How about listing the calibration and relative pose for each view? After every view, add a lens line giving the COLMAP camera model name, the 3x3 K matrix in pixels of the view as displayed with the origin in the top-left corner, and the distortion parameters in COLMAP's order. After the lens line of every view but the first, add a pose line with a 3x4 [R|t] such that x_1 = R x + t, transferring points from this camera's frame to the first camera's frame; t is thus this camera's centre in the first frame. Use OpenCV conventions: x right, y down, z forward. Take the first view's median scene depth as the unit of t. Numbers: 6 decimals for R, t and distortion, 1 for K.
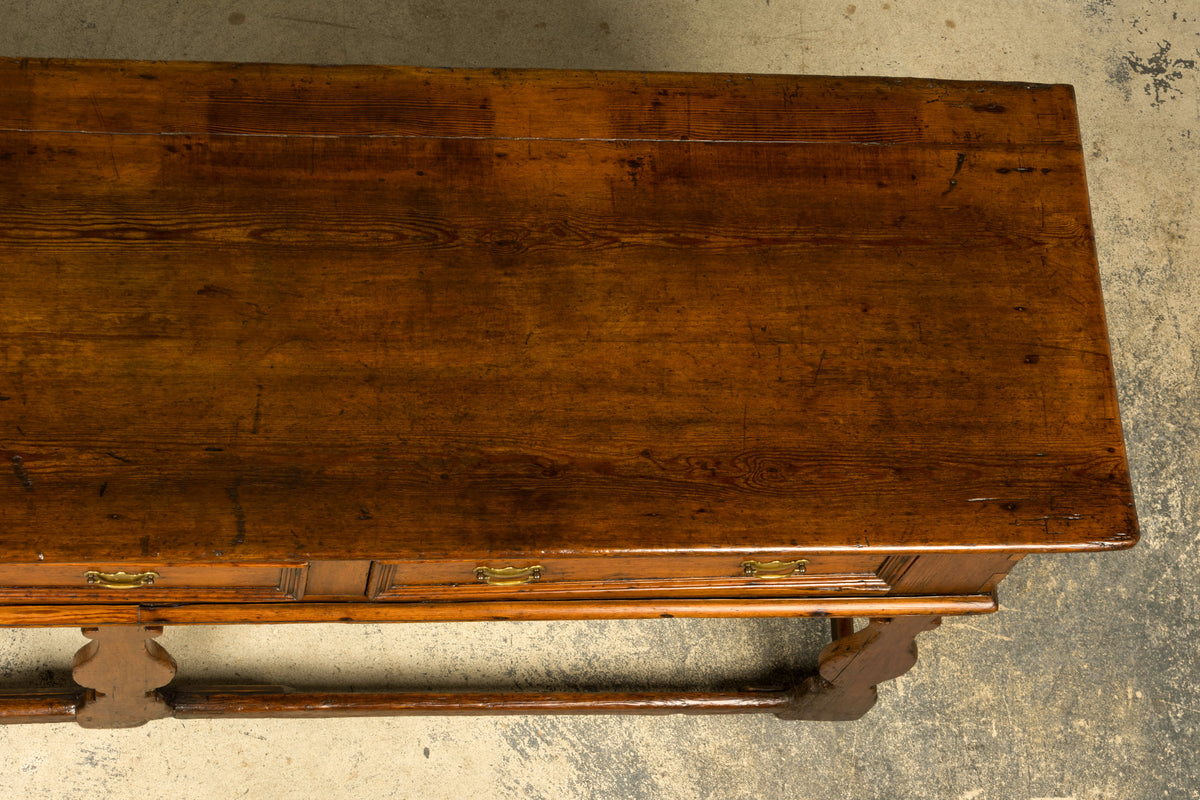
lens RADIAL K [[2339.5, 0, 616.8], [0, 2339.5, 438.9], [0, 0, 1]] dist [-0.016900, 0.000000]
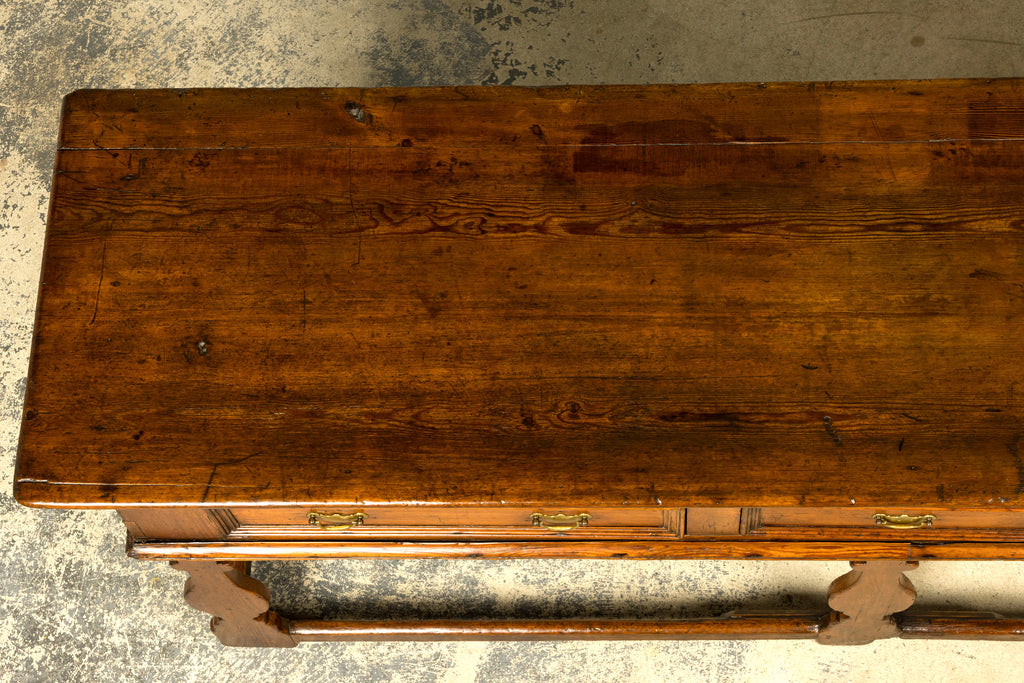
lens RADIAL K [[1968.7, 0, 509.3], [0, 1968.7, 340.8], [0, 0, 1]] dist [-0.019852, 0.000000]
pose [[0.965290, -0.010499, -0.260970, -0.139783], [0.003573, 0.999629, -0.027001, -0.004240], [0.261157, 0.025131, 0.964969, -0.006863]]
